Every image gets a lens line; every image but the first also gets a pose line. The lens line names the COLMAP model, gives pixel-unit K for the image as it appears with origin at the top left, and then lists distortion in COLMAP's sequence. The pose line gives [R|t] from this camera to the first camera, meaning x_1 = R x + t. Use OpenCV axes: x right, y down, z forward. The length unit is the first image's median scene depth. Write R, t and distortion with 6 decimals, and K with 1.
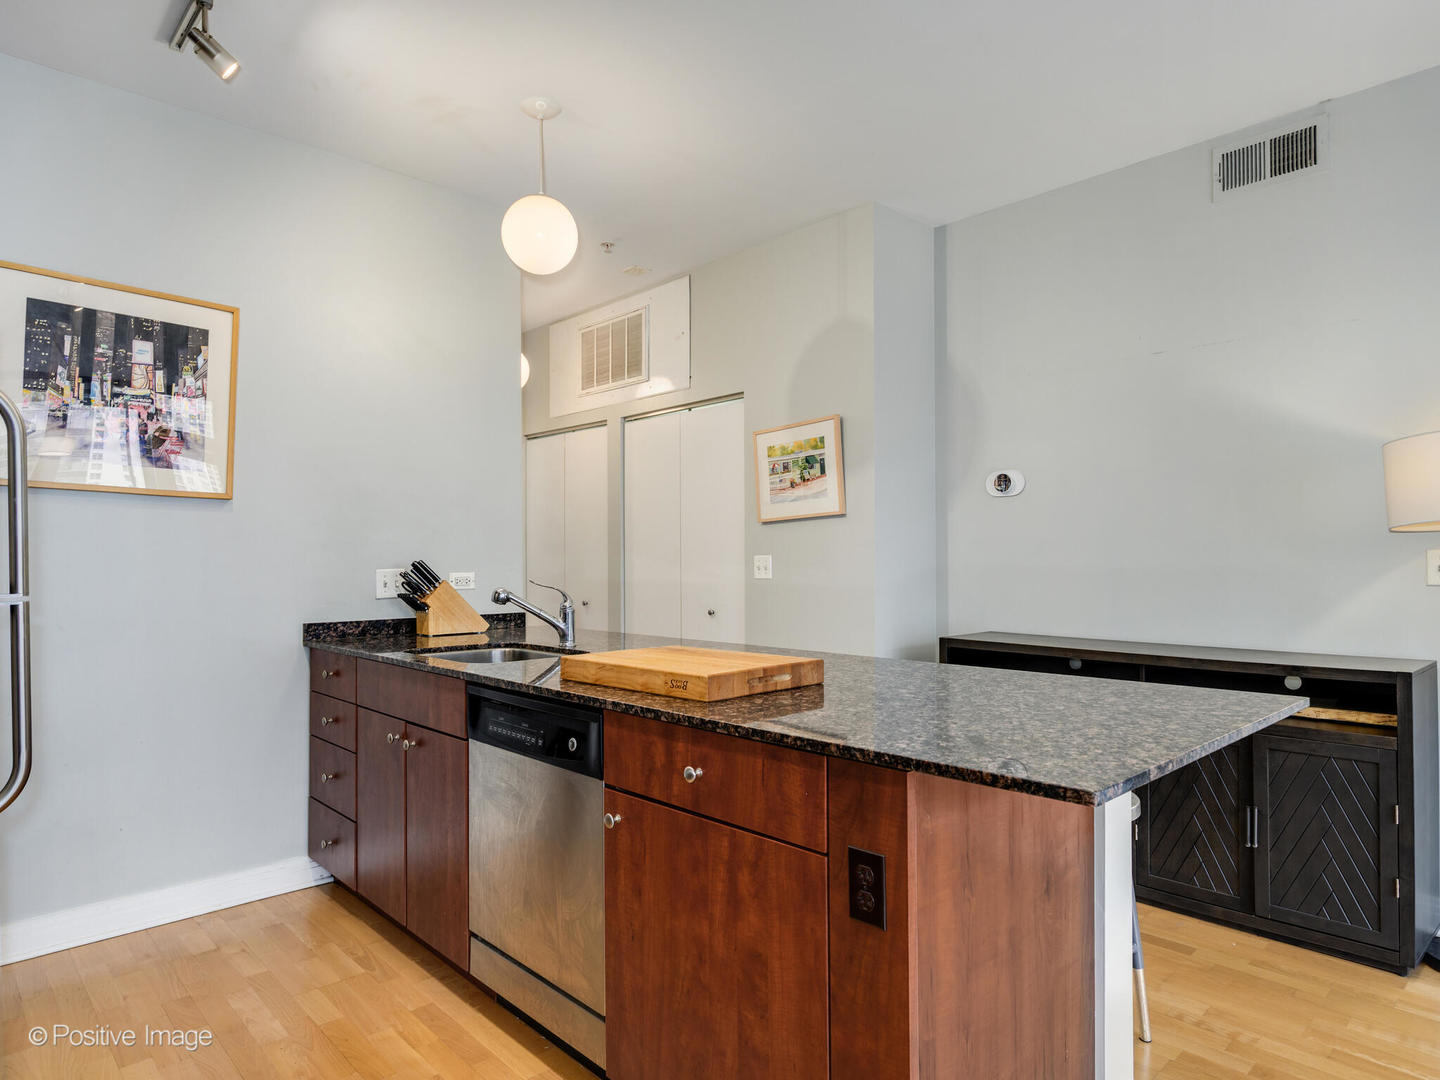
lens RADIAL K [[876.7, 0, 720.0], [0, 876.7, 540.0], [0, 0, 1]] dist [0.002348, 0.002297]
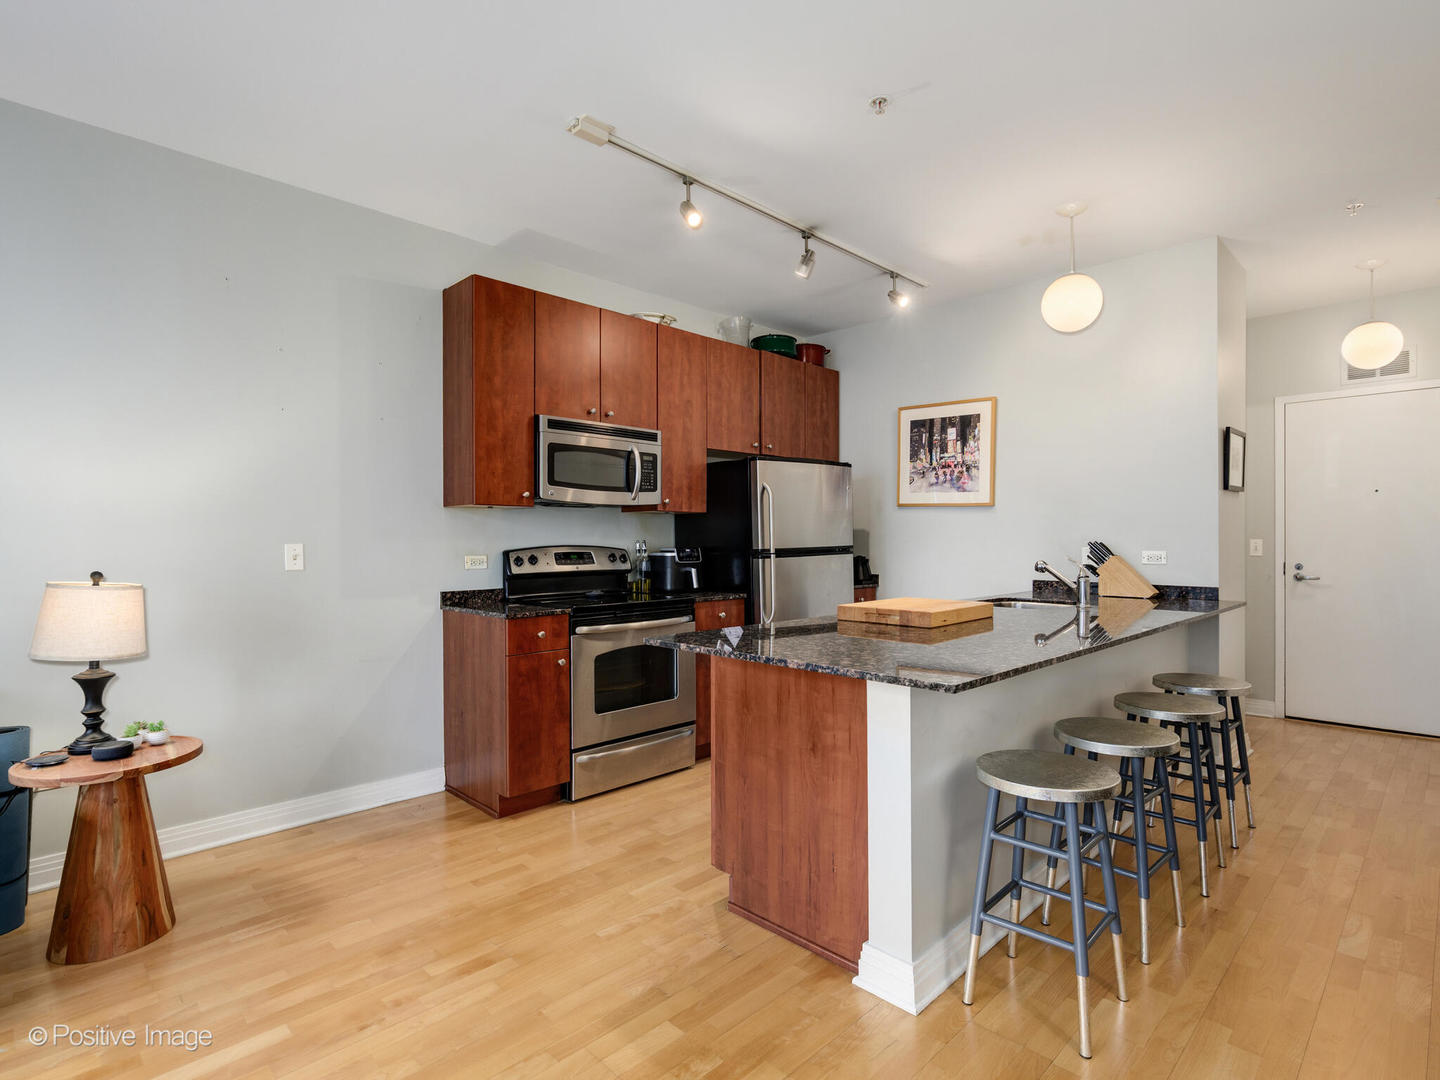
lens RADIAL K [[718.7, 0, 679.2], [0, 718.7, 537.2], [0, 0, 1]] dist [0.002763, -0.000783]
pose [[-0.006731, 0.001977, -0.999975, 0.948375], [0.020421, 0.999790, 0.001839, 0.001247], [0.999769, -0.020408, -0.006770, 0.397603]]
